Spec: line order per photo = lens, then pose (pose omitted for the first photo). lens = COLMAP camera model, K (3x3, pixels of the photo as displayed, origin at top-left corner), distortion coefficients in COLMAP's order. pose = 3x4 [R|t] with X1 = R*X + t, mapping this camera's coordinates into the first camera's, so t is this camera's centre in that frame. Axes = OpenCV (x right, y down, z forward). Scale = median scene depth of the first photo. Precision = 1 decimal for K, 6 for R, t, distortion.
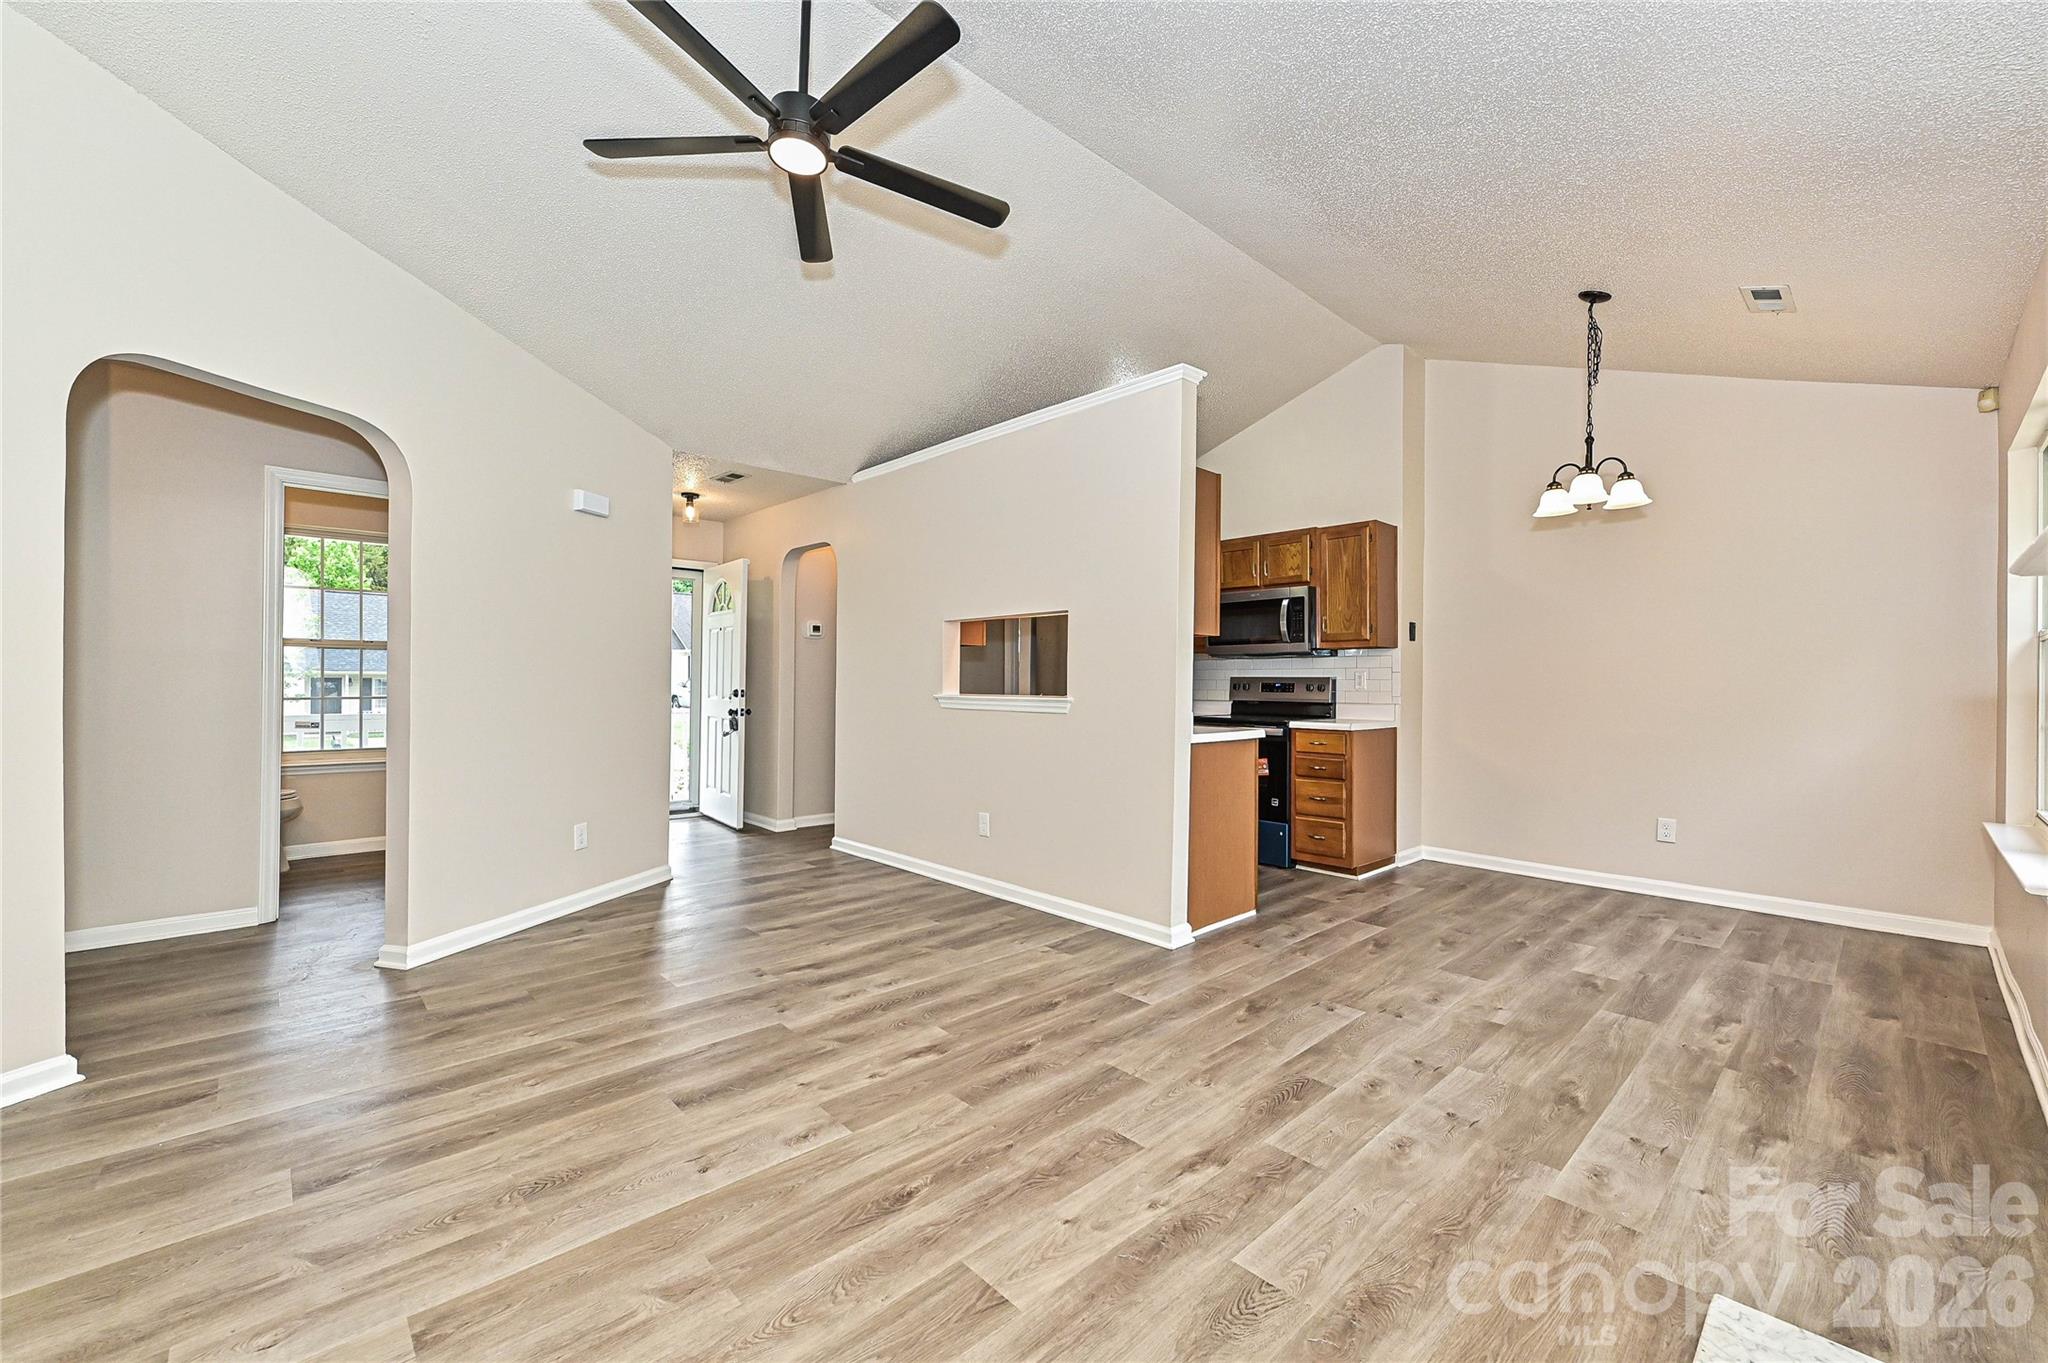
lens RADIAL K [[823.3, 0, 1017.9], [0, 823.3, 680.4], [0, 0, 1]] dist [-0.000040, 0.000141]
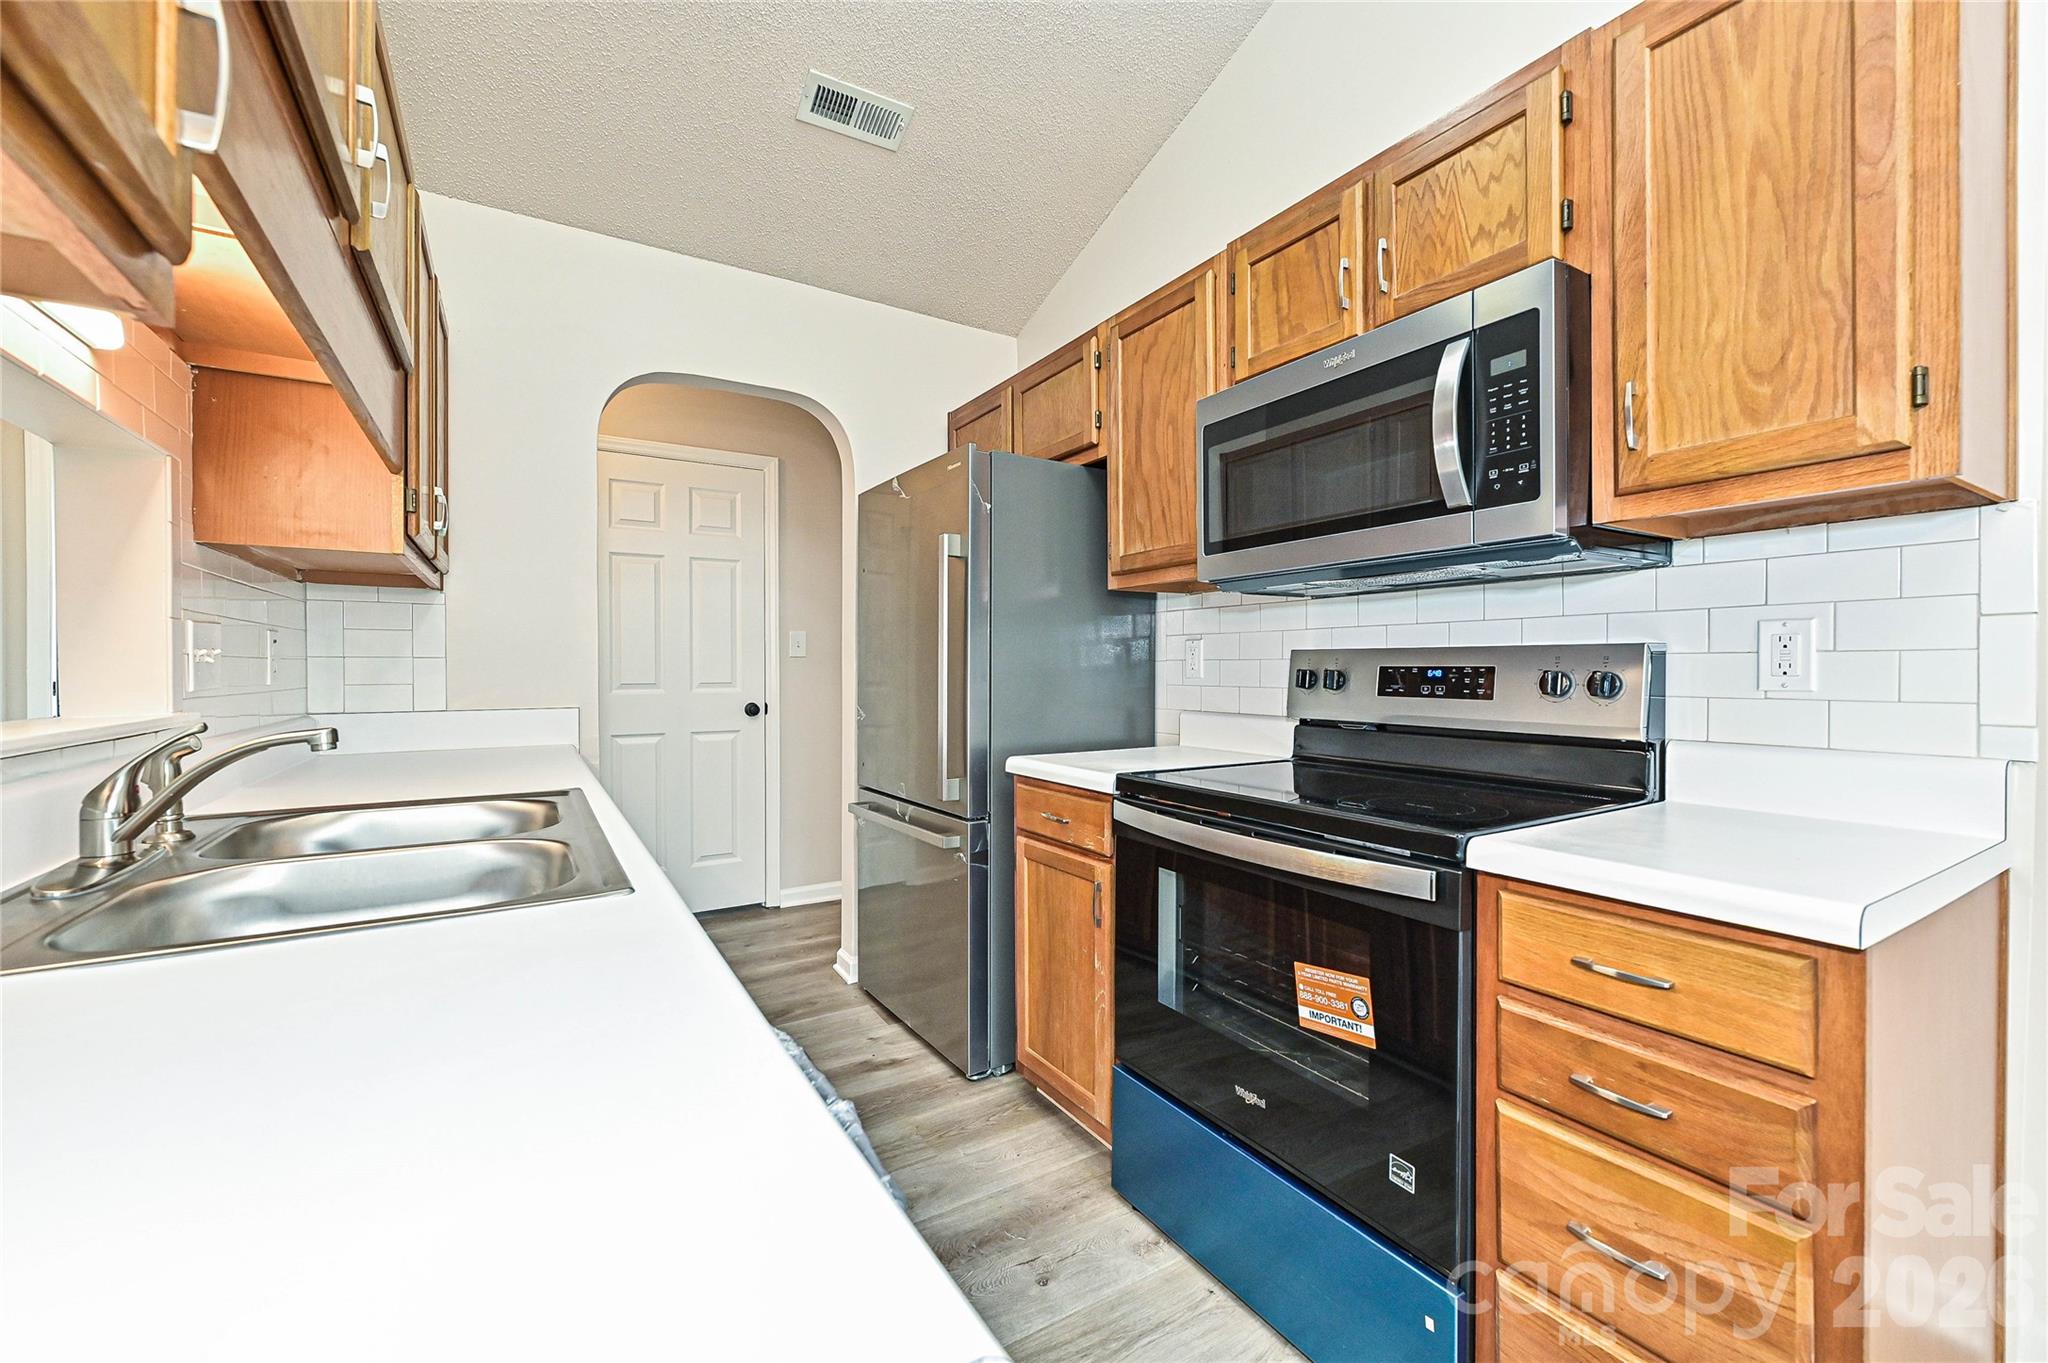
lens RADIAL K [[818.3, 0, 1023.4], [0, 818.3, 673.1], [0, 0, 1]] dist [-0.000298, 0.000002]
pose [[0.980584, -0.003888, -0.196060, 0.341254], [0.005363, 0.999961, 0.006990, 0.003650], [0.196025, -0.007906, 0.980567, 1.017773]]
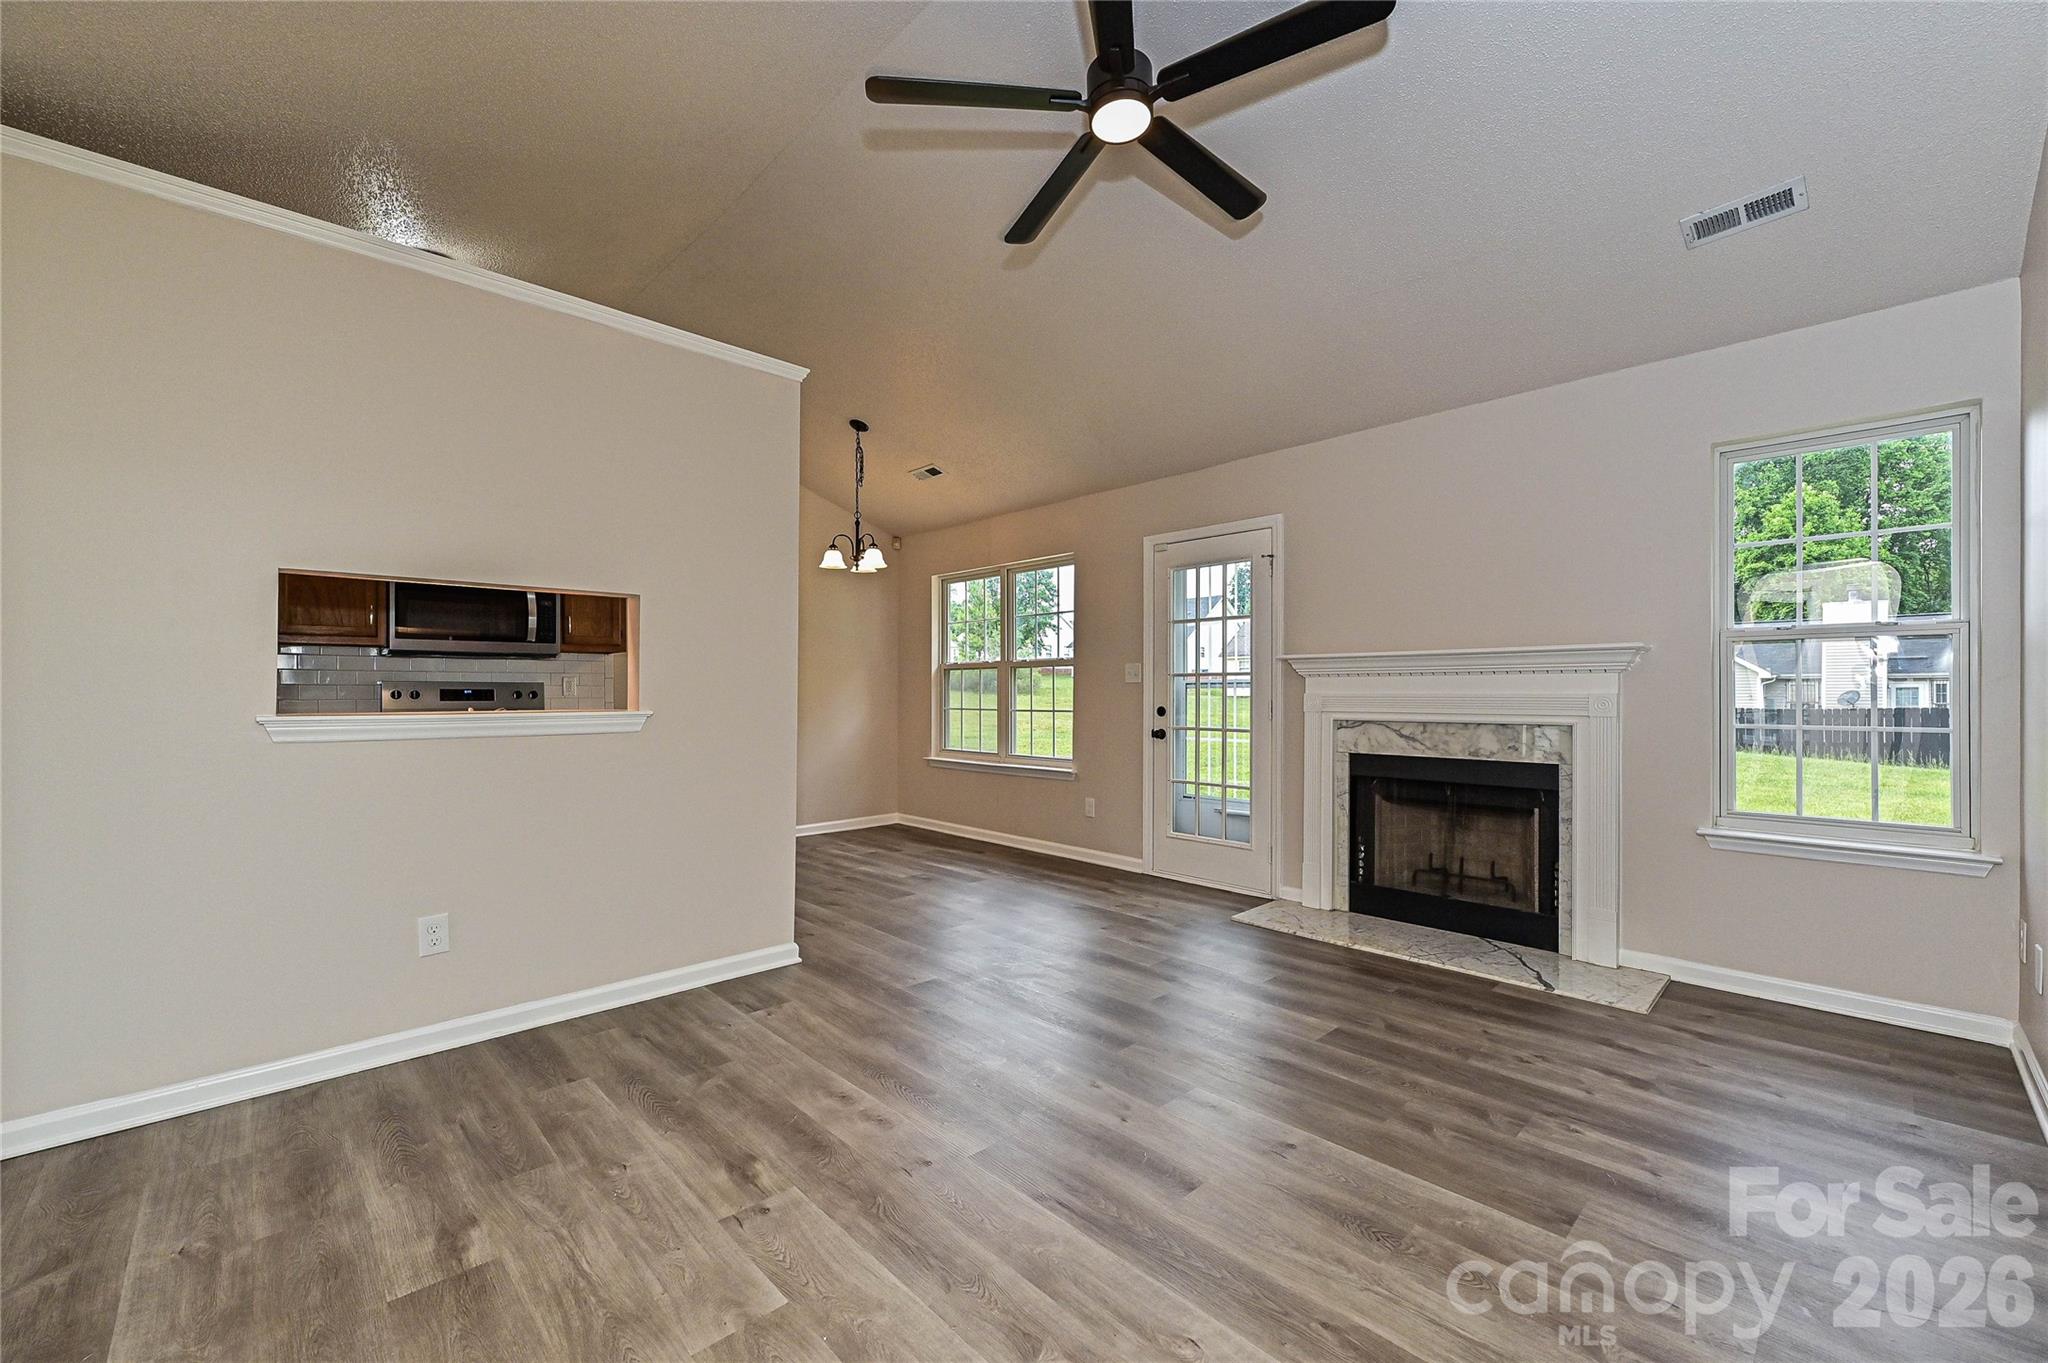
lens RADIAL K [[816.7, 0, 1018.9], [0, 816.7, 704.5], [0, 0, 1]] dist [-0.000315, 0.000057]
pose [[-0.010173, -0.022012, 0.999706, -0.745136], [-0.002825, 0.999754, 0.021984, -0.003234], [-0.999944, -0.002601, -0.010232, 0.710818]]
